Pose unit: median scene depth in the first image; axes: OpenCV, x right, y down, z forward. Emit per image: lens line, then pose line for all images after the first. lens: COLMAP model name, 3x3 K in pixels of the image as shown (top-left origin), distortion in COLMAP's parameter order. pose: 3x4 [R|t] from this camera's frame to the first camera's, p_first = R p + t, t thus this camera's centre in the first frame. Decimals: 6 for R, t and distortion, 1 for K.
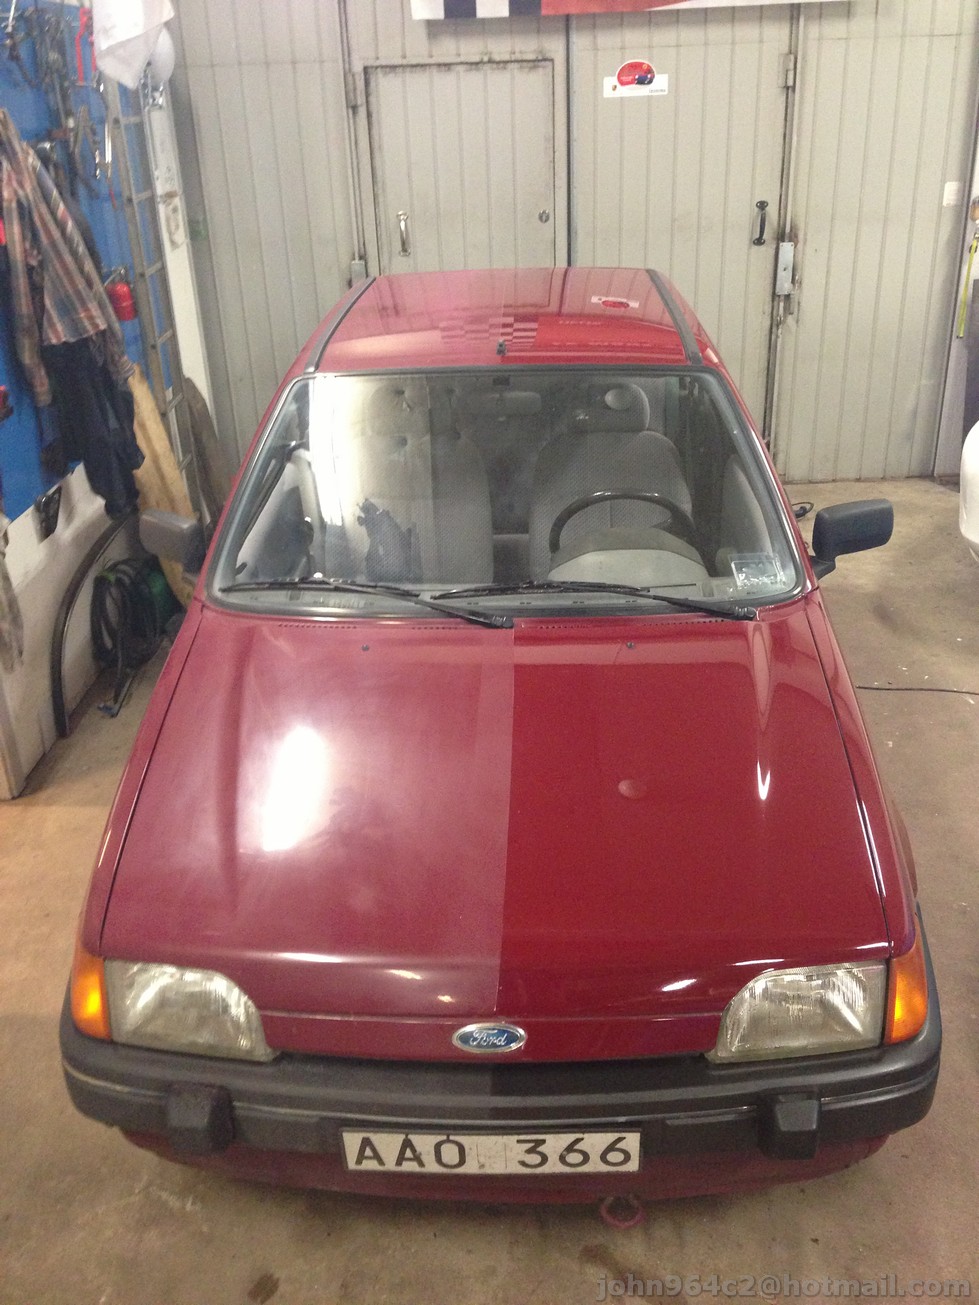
lens RADIAL K [[1238.8, 0, 489.5], [0, 1238.8, 652.5], [0, 0, 1]] dist [0.162918, -0.323747]
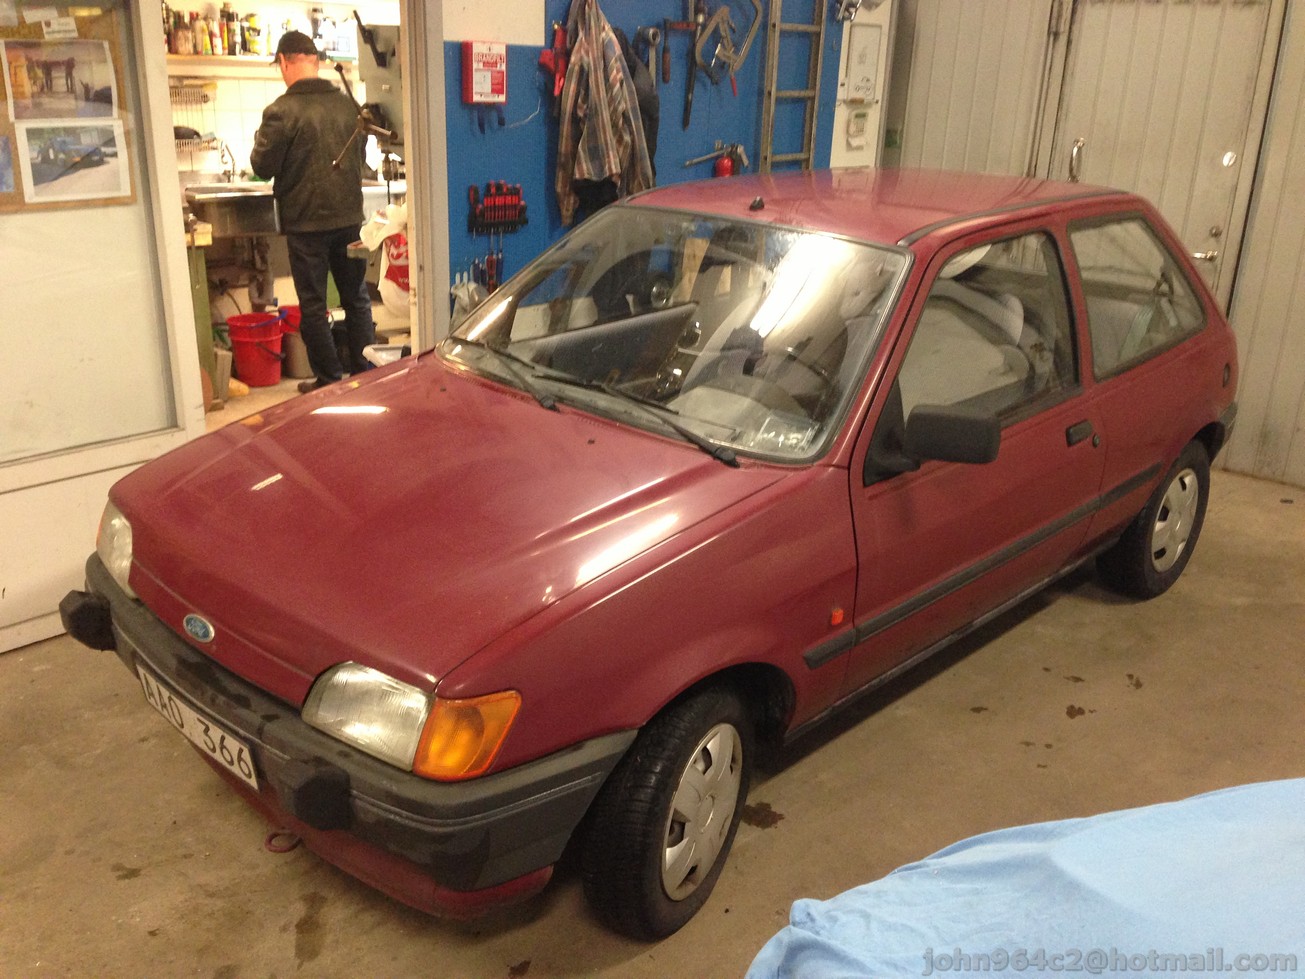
lens RADIAL K [[1238.8, 0, 651.2], [0, 1238.8, 495.6], [0, 0, 1]] dist [0.162918, -0.323747]
pose [[0.724270, 0.275718, -0.631991, 0.917373], [-0.334981, 0.941838, 0.027002, -0.007627], [0.602678, 0.192149, 0.774505, 0.213993]]
